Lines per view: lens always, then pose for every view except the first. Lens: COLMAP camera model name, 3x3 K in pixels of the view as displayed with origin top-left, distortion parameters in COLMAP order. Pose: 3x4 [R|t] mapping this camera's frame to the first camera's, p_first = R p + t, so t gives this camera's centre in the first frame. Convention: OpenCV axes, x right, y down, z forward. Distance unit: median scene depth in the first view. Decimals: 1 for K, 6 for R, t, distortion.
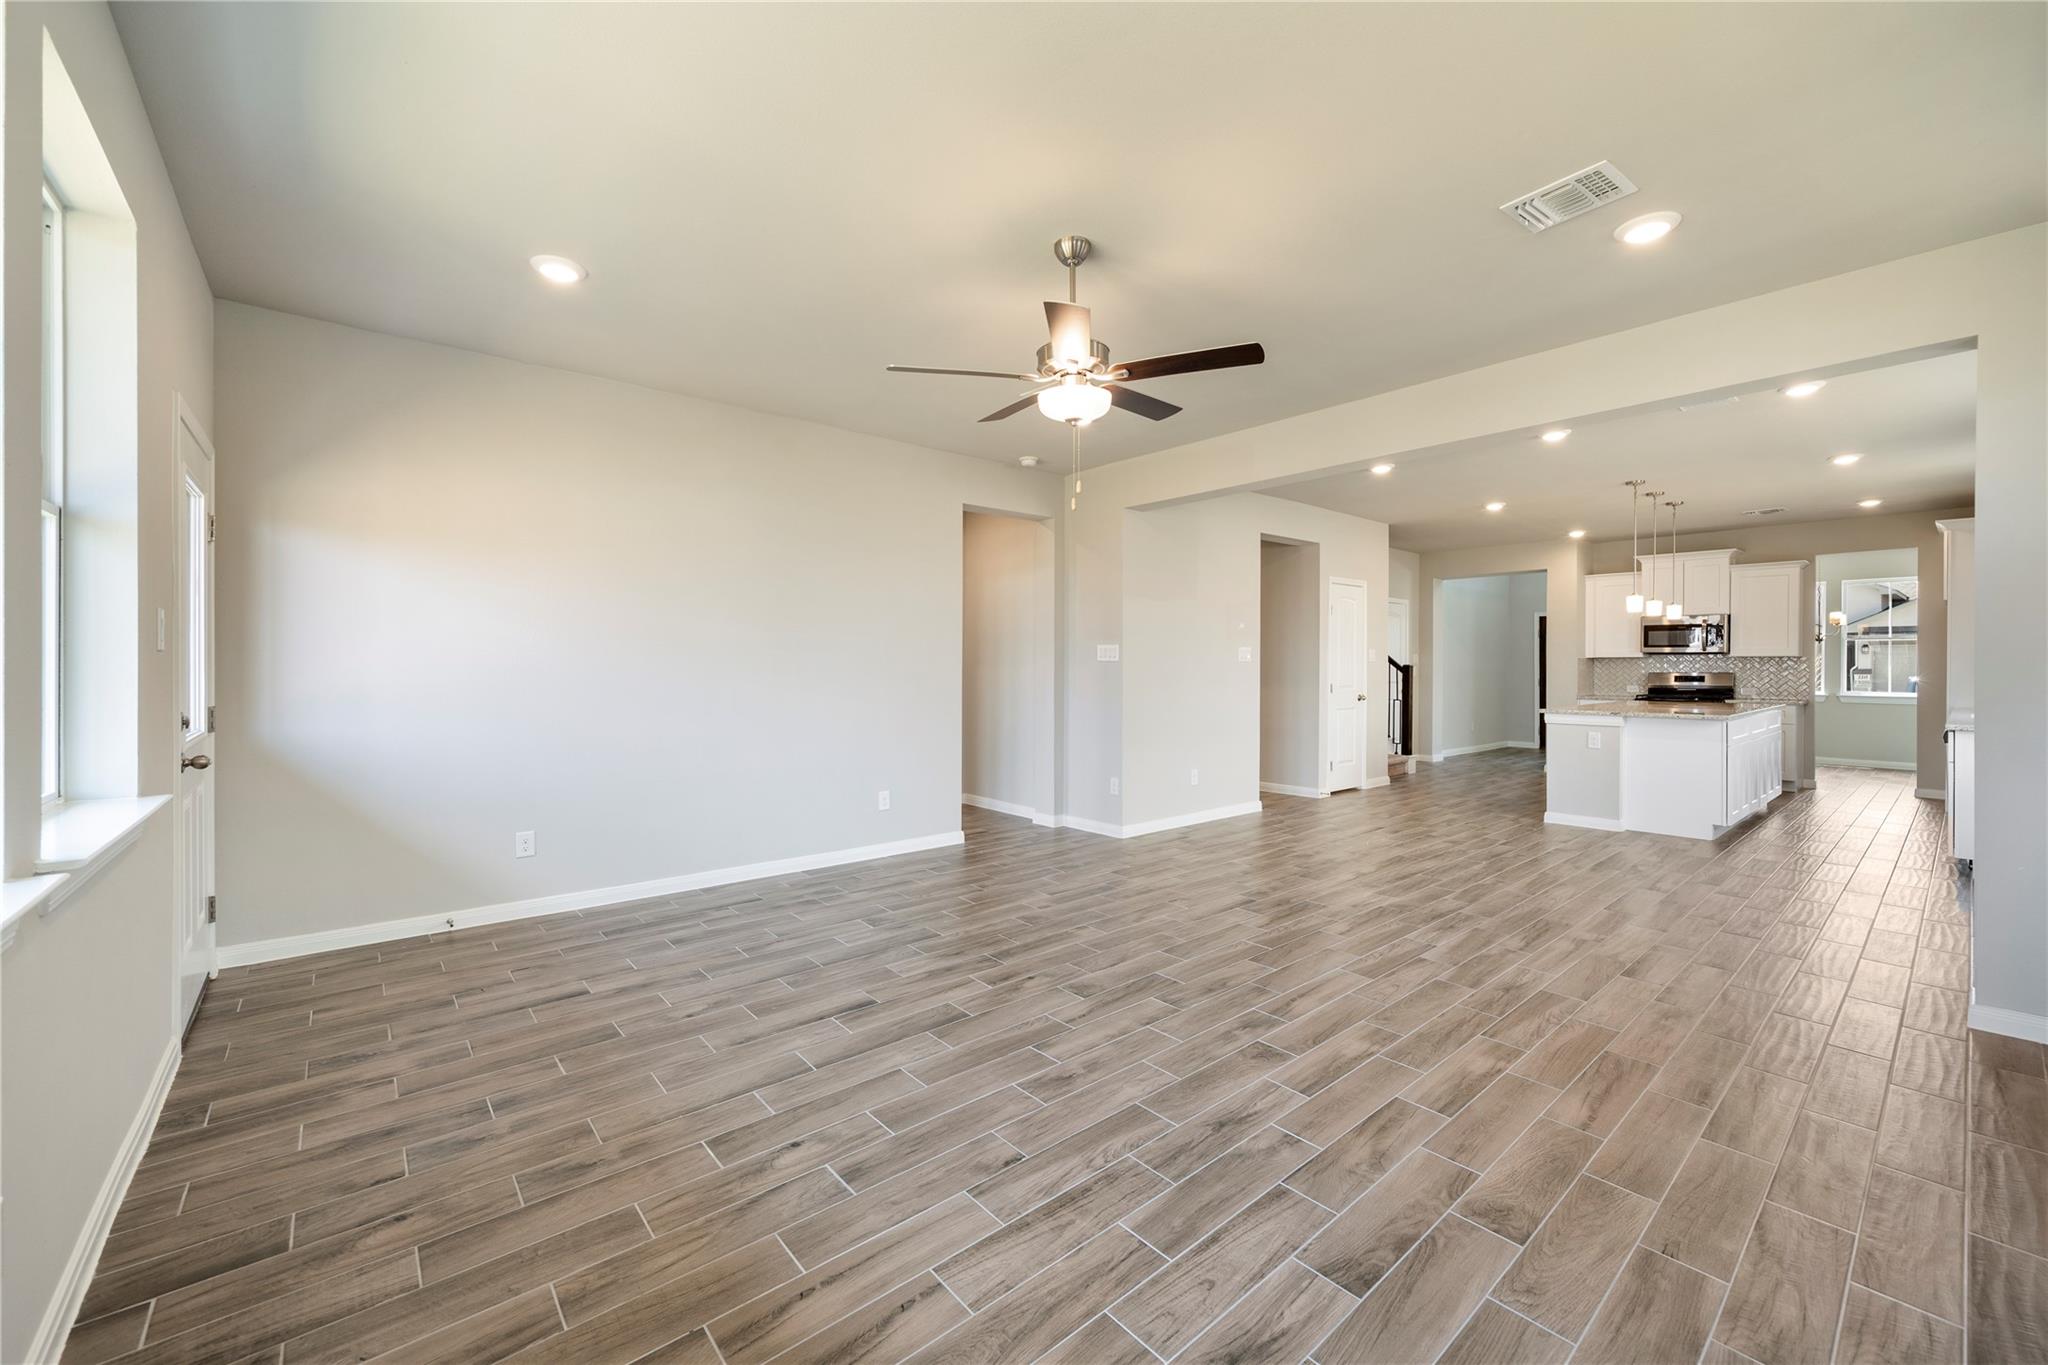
lens RADIAL K [[806.9, 0, 1032.5], [0, 806.9, 669.4], [0, 0, 1]] dist [-0.000905, -0.000033]
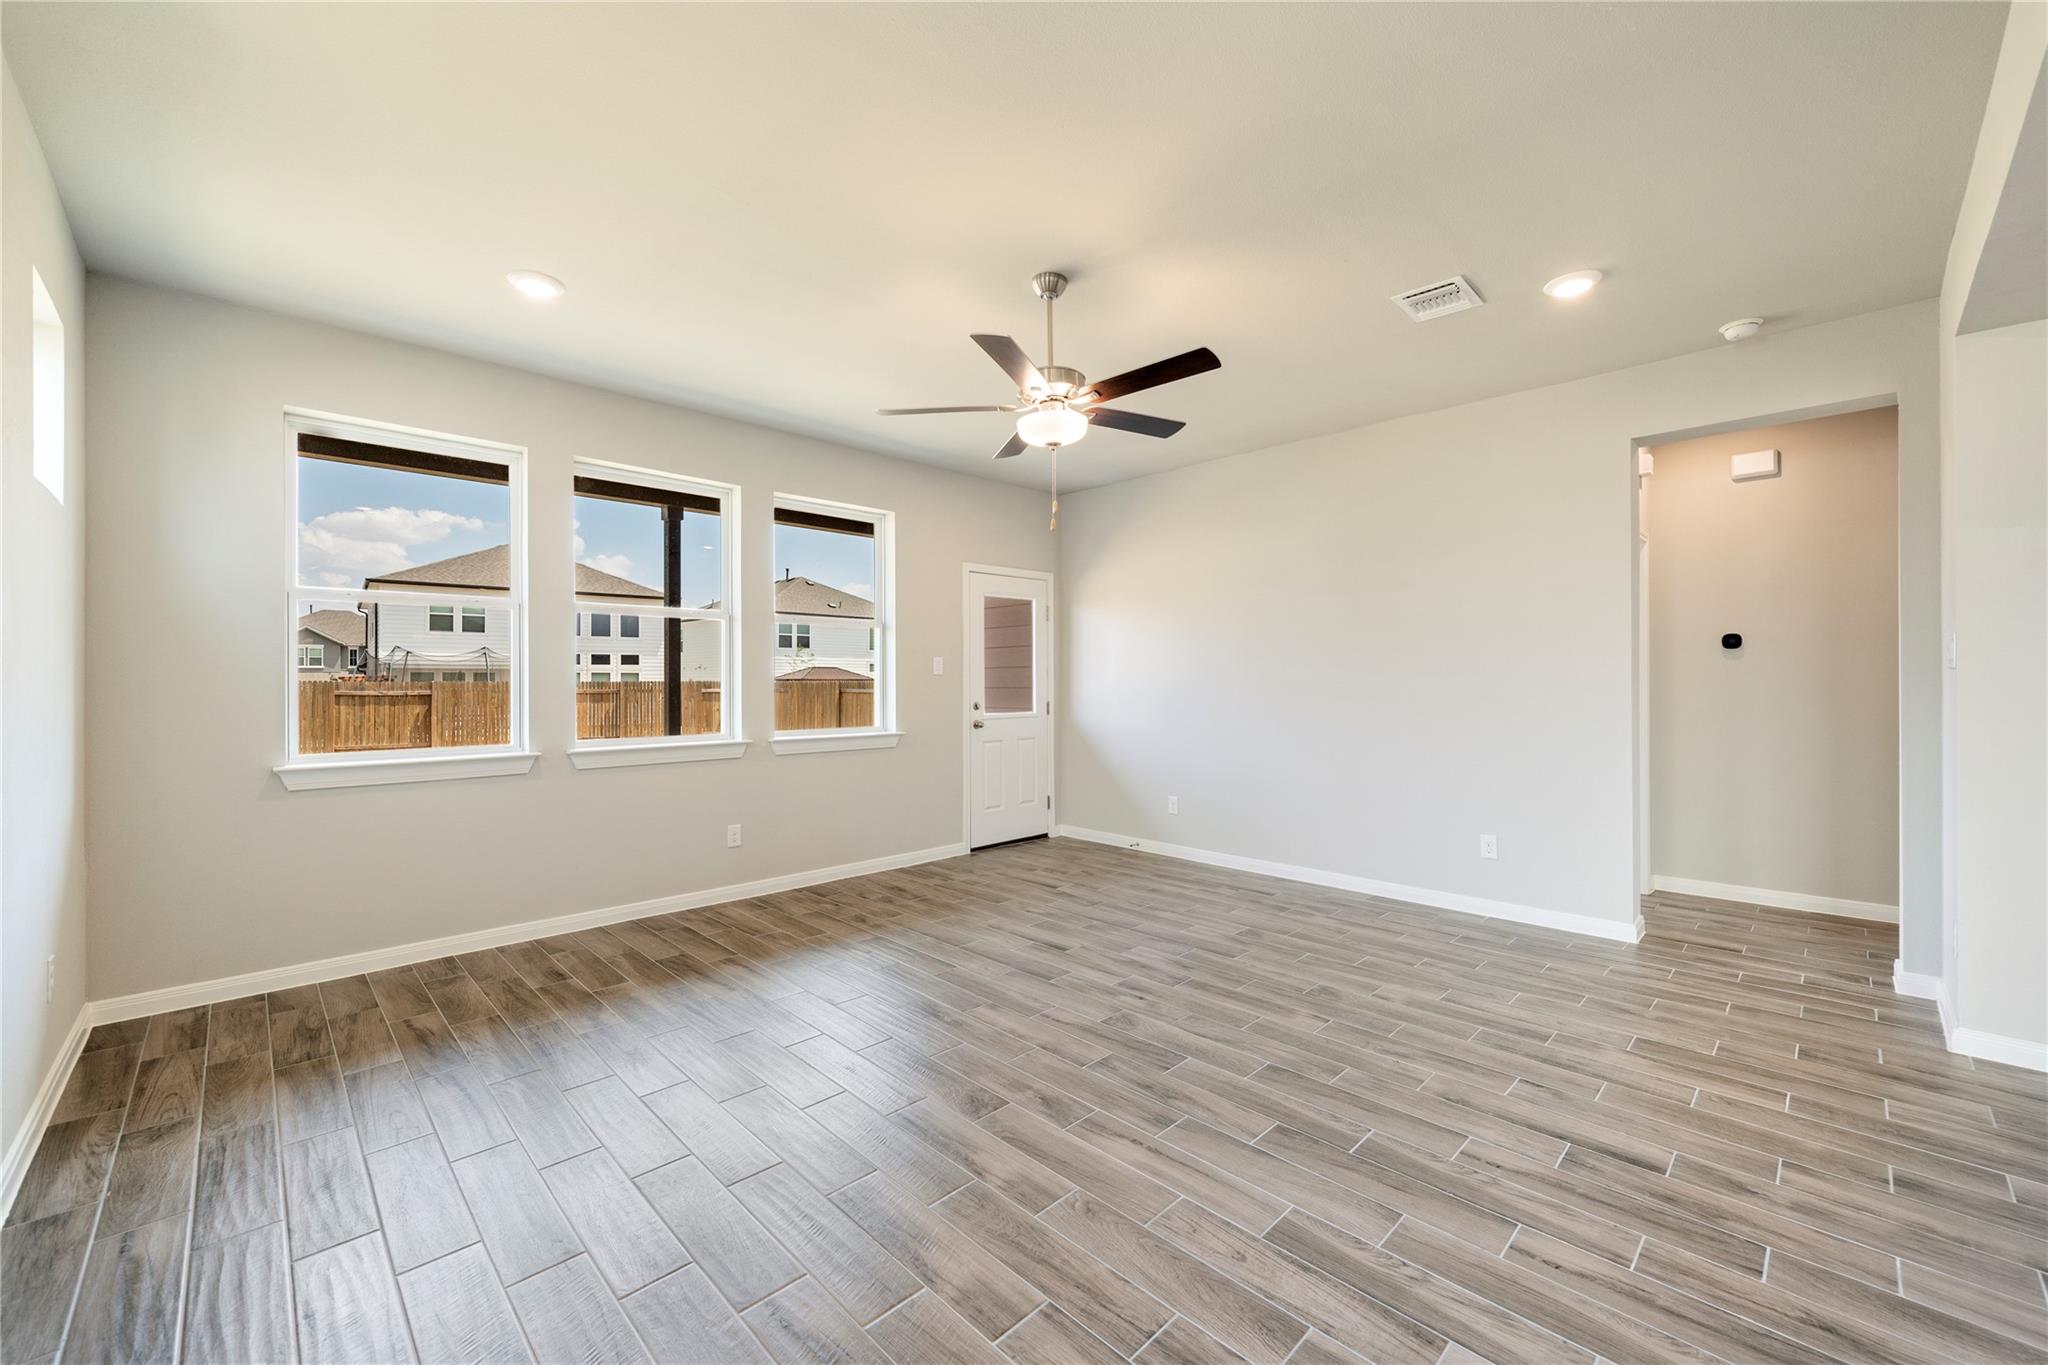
lens RADIAL K [[806.9, 0, 1032.5], [0, 806.9, 669.4], [0, 0, 1]] dist [-0.000905, -0.000033]
pose [[0.066538, -0.016937, -0.997640, 0.924551], [0.000066, 0.999856, -0.016970, -0.001565], [0.997784, 0.001064, 0.066530, 0.758682]]
